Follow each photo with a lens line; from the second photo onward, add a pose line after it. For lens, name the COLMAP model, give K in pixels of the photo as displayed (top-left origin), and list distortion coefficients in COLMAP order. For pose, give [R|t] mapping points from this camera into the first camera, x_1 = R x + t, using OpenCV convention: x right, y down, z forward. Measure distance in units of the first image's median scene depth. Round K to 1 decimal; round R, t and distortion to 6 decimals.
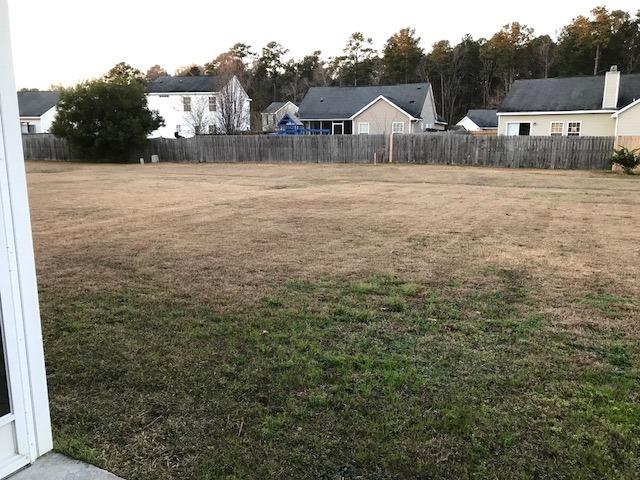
lens RADIAL K [[509.0, 0, 320.0], [0, 509.0, 240.0], [0, 0, 1]] dist [-0.005350, -0.005337]
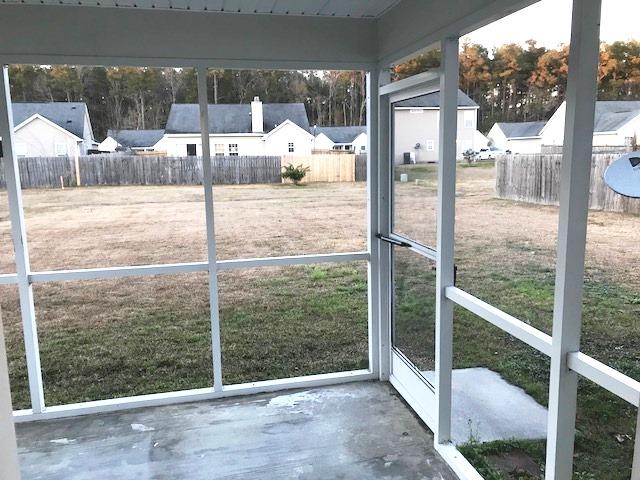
lens RADIAL K [[509.0, 0, 320.0], [0, 509.0, 240.0], [0, 0, 1]] dist [-0.005350, -0.005337]
pose [[0.771007, -0.115489, 0.626267, -0.118659], [0.139207, 0.990200, 0.011222, -0.001588], [-0.621426, 0.078529, 0.779527, -0.003233]]
